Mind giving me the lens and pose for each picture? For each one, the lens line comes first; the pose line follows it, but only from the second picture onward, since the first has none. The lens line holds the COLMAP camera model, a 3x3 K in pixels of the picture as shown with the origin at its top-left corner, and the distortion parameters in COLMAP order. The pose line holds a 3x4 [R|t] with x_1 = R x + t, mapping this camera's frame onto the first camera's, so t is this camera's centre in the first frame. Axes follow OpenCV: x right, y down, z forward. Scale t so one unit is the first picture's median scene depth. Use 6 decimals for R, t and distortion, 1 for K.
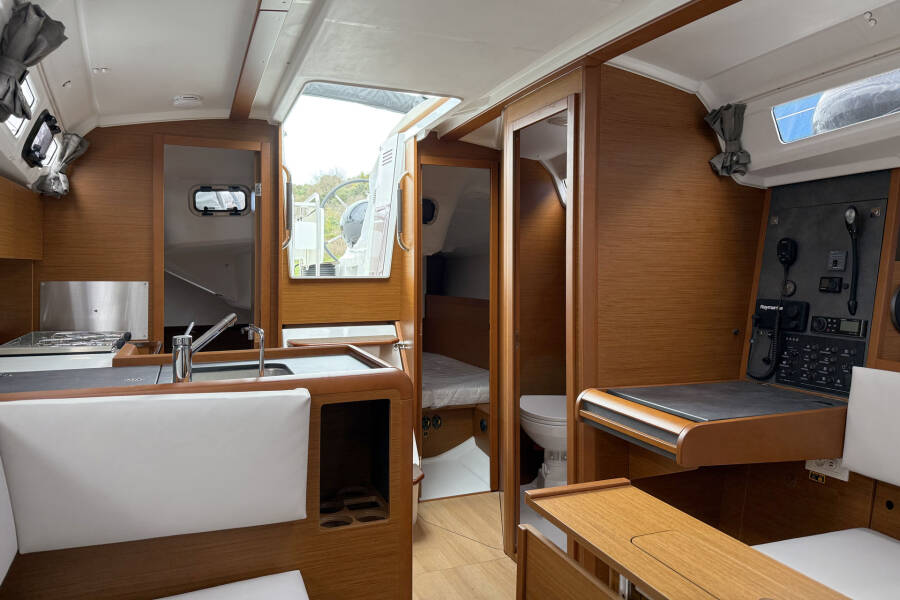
lens RADIAL K [[624.3, 0, 461.9], [0, 624.3, 279.9], [0, 0, 1]] dist [0.097489, -0.122295]
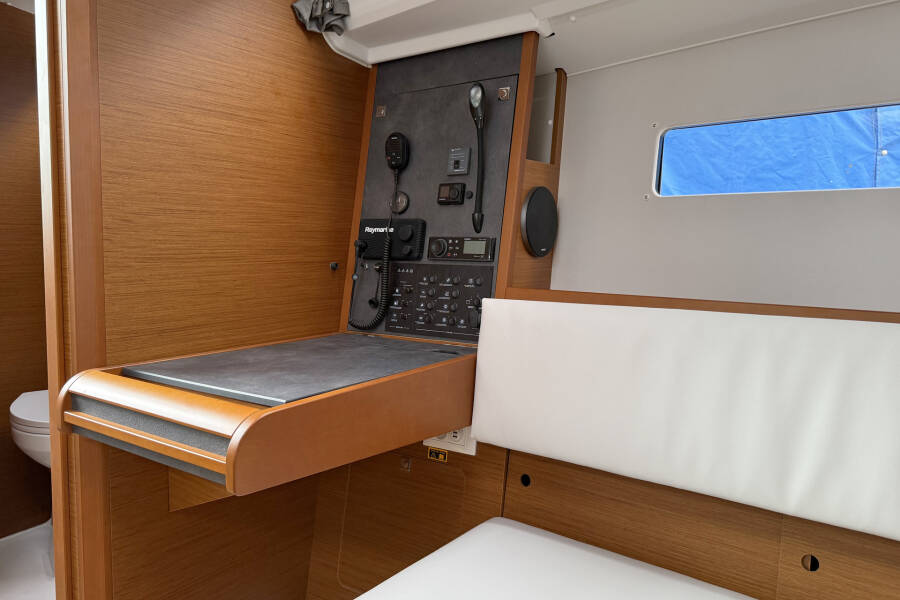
lens RADIAL K [[624.3, 0, 461.9], [0, 624.3, 279.9], [0, 0, 1]] dist [0.097489, -0.122295]
pose [[0.823324, -0.024160, 0.567058, 0.171728], [0.000558, 0.999128, 0.041759, 0.076796], [-0.567572, -0.034064, 0.822619, 0.385317]]
